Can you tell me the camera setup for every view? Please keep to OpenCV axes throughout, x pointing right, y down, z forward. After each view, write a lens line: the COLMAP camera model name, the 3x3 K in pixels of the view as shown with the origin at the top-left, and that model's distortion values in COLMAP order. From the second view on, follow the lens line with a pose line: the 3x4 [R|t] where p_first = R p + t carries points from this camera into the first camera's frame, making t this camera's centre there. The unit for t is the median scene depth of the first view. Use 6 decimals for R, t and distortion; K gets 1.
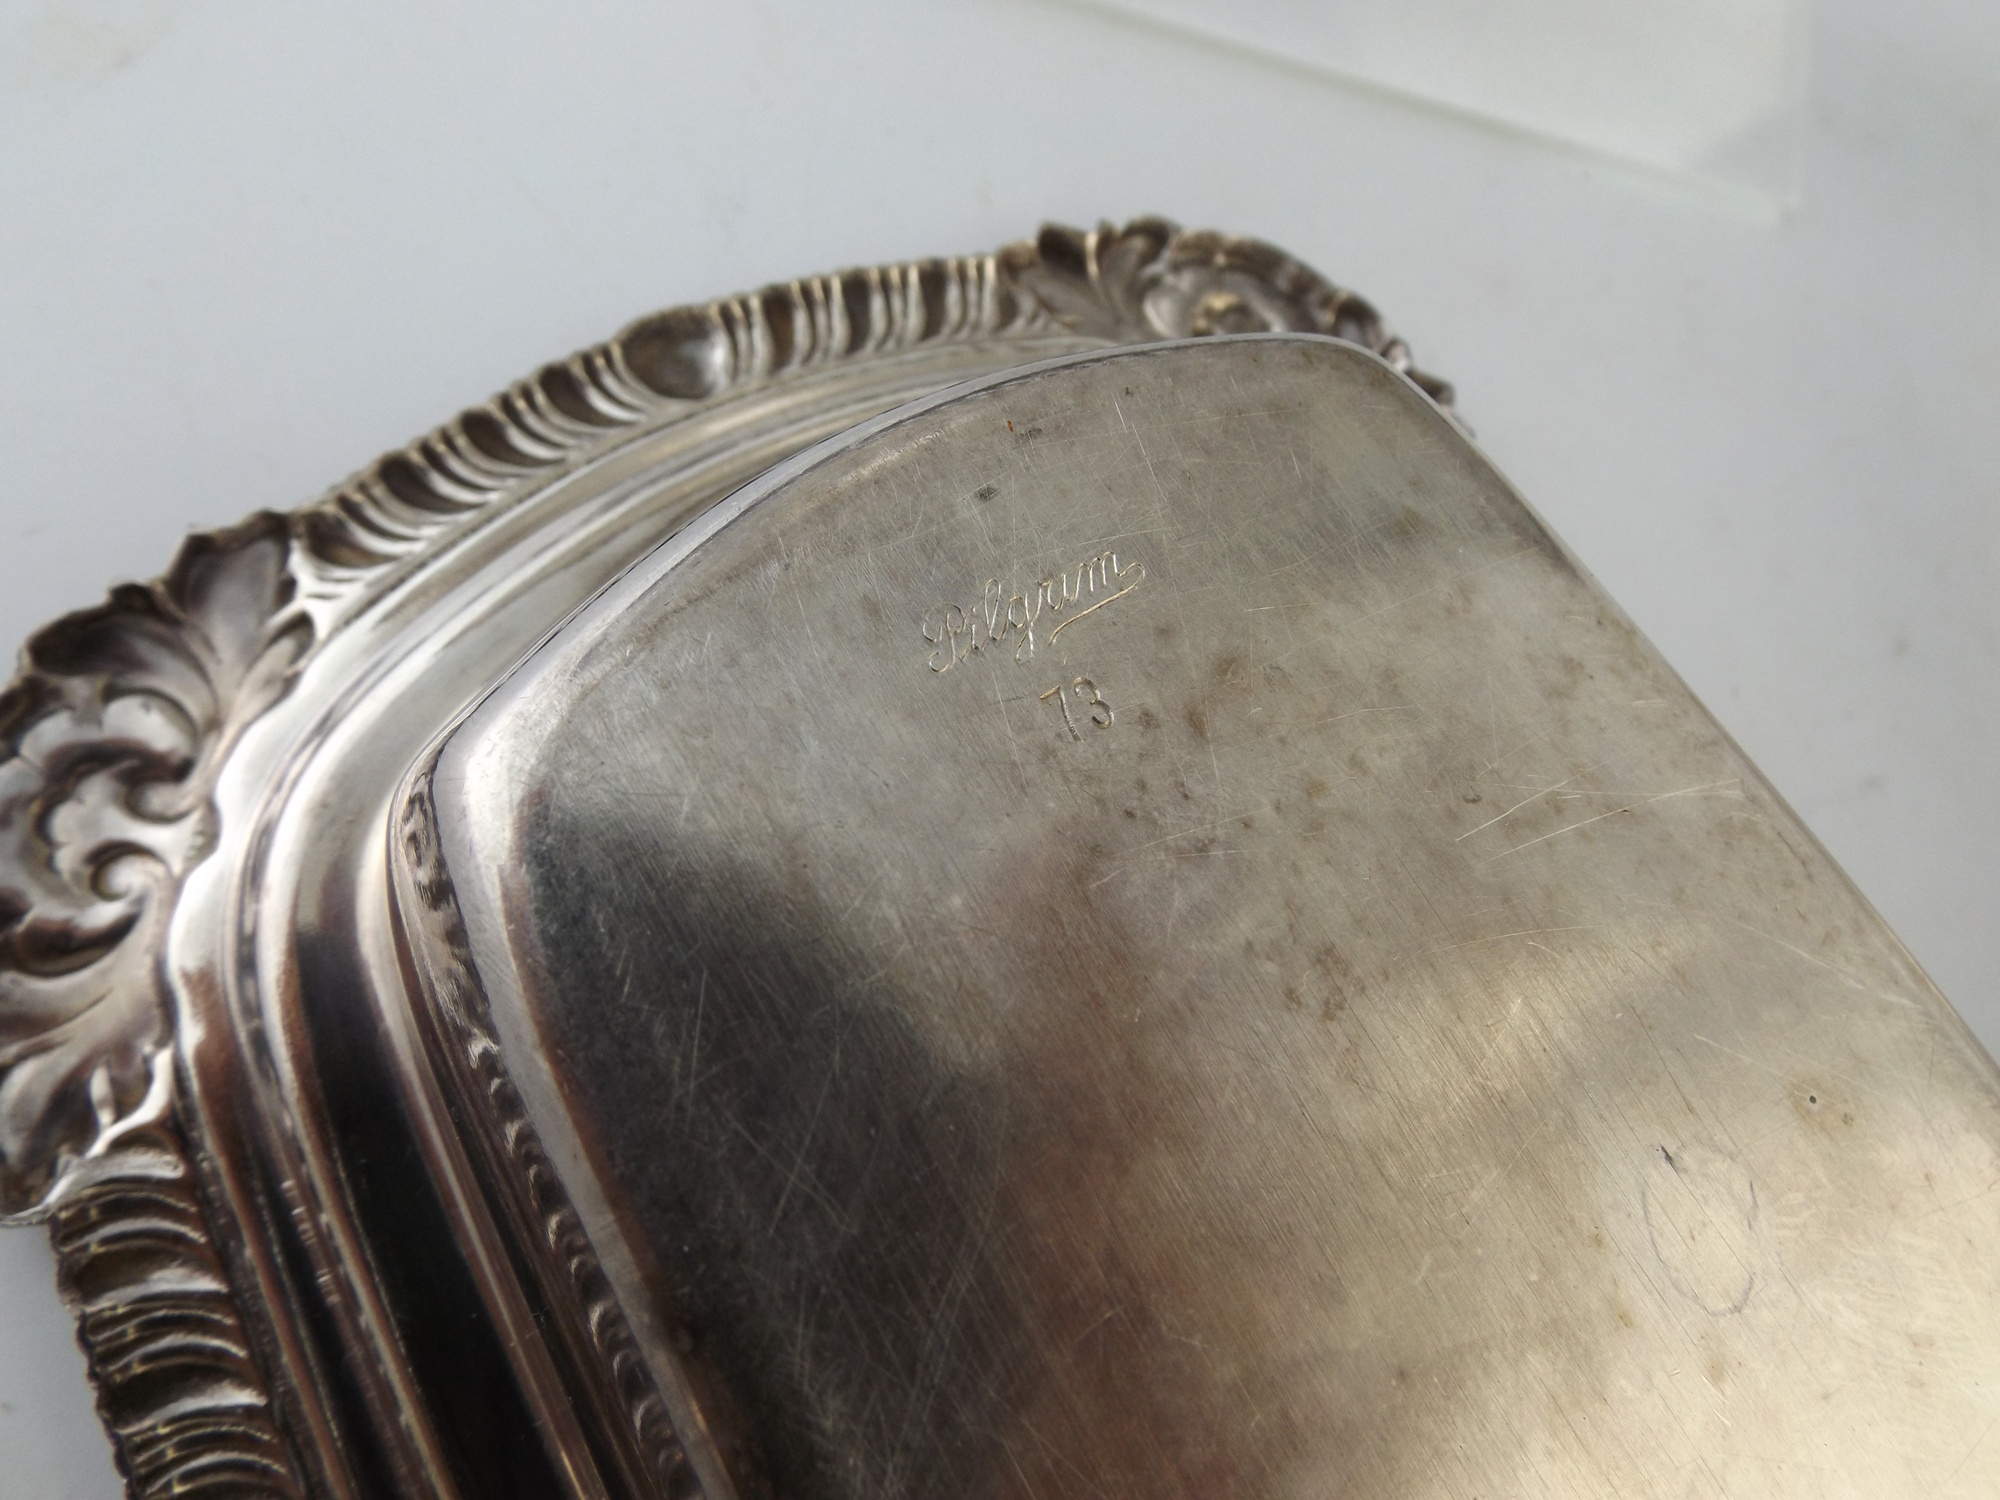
lens RADIAL K [[1422.7, 0, 1000.0], [0, 1422.7, 750.0], [0, 0, 1]] dist [0.019722, -0.055836]
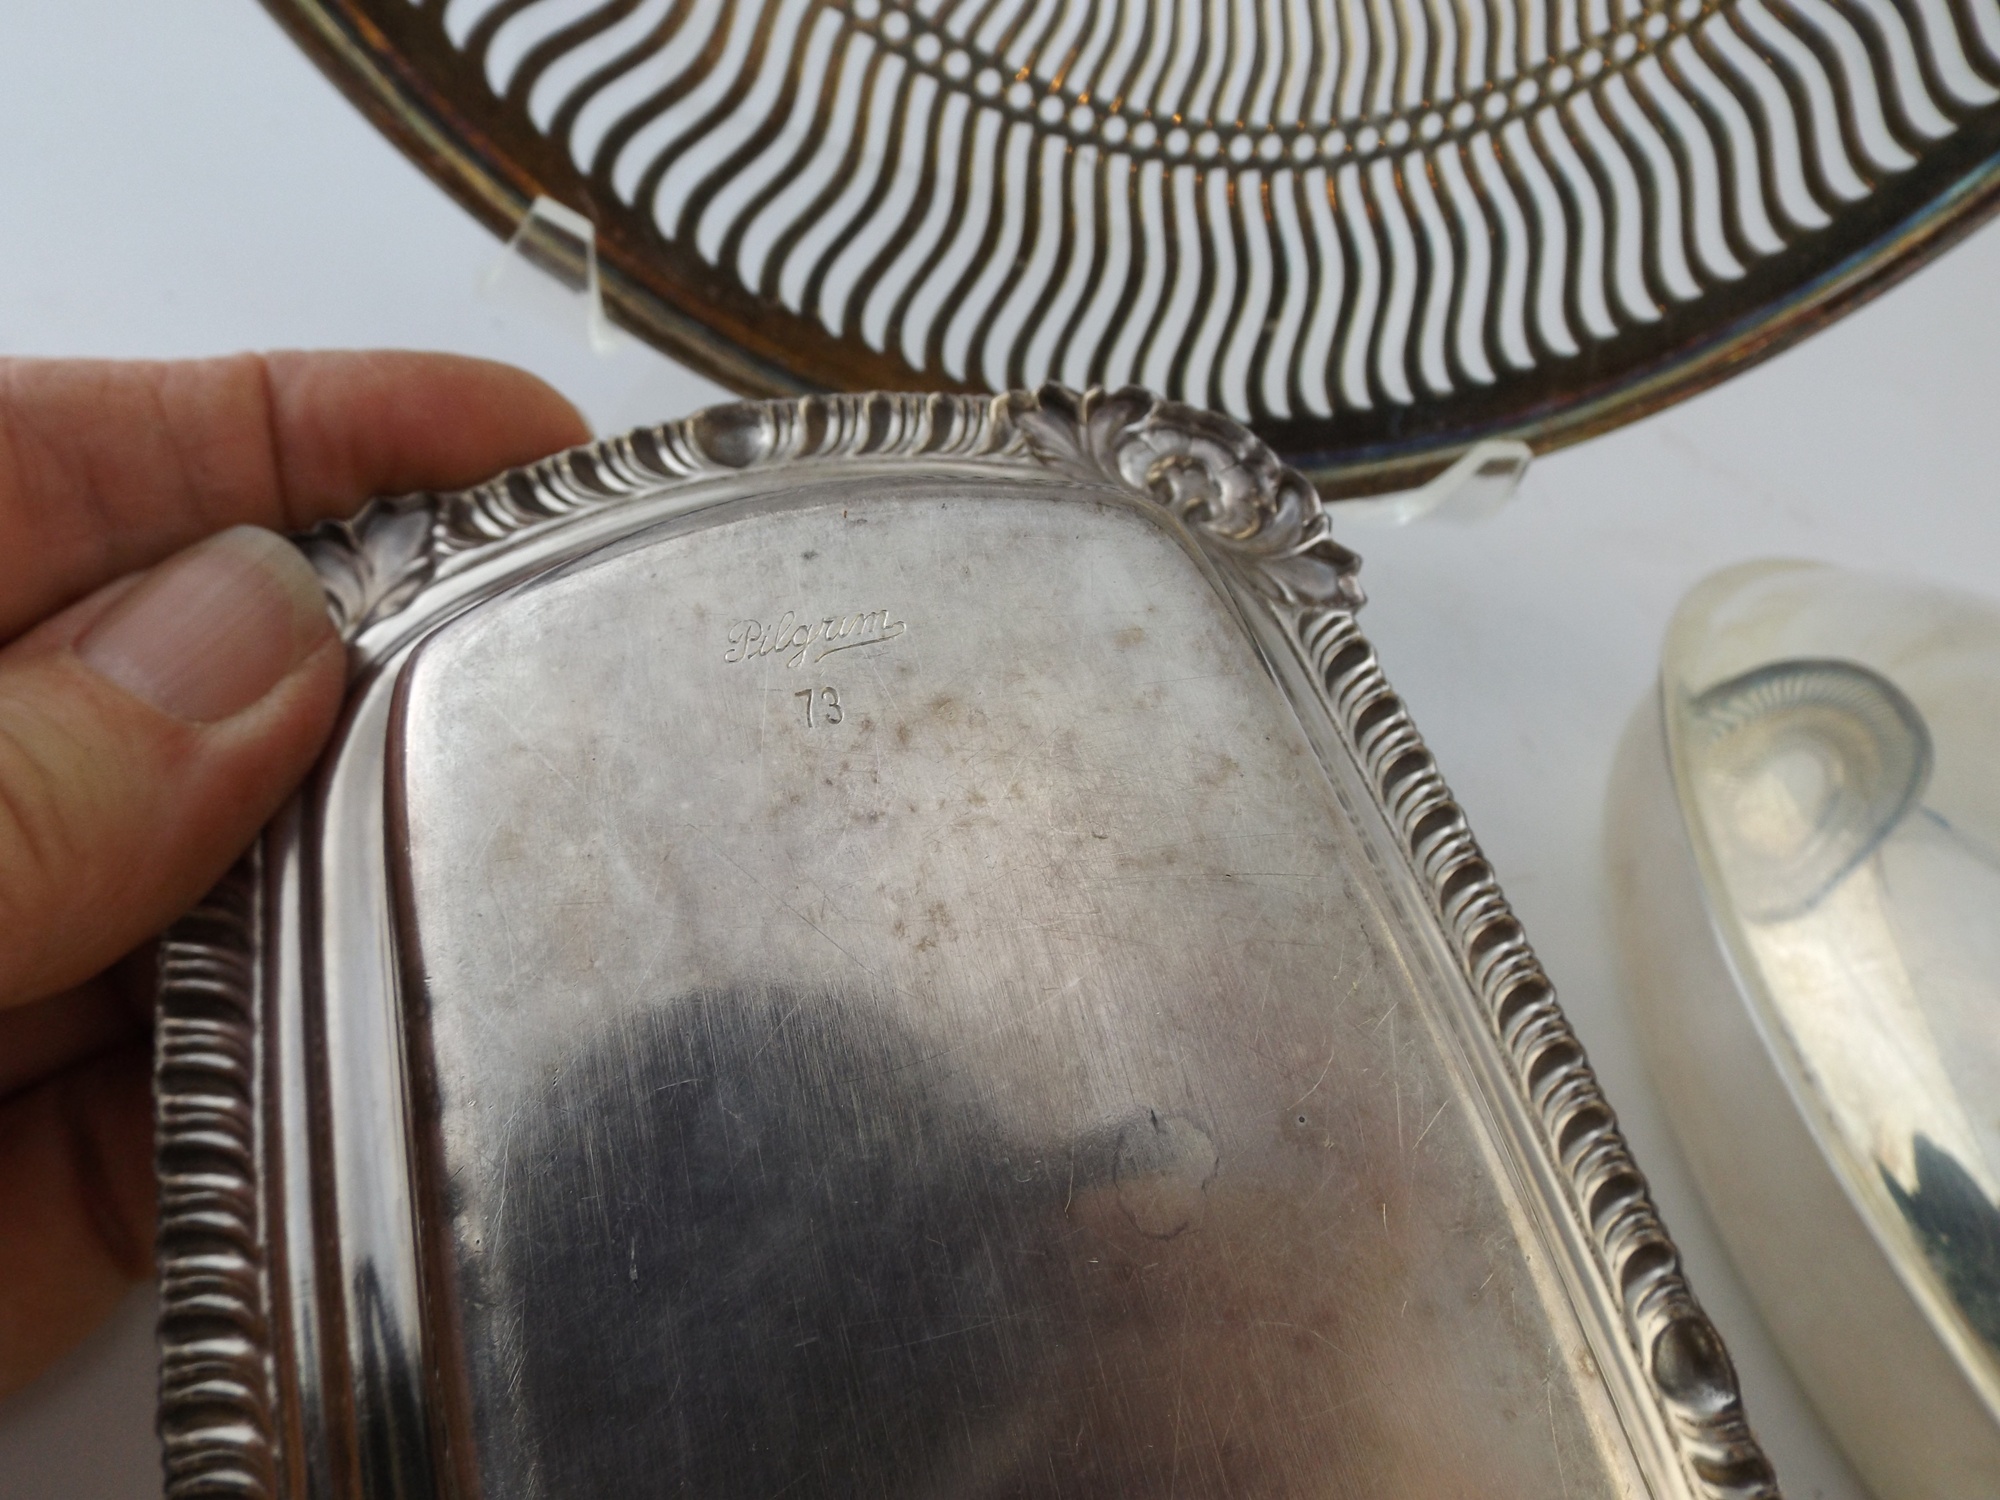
lens RADIAL K [[1444.4, 0, 1000.0], [0, 1444.4, 750.0], [0, 0, 1]] dist [0.000849, -0.001984]
pose [[0.948900, 0.203746, -0.240989, 0.575945], [-0.220805, 0.974244, -0.045746, 0.039985], [0.225462, 0.096620, 0.969449, -0.378044]]
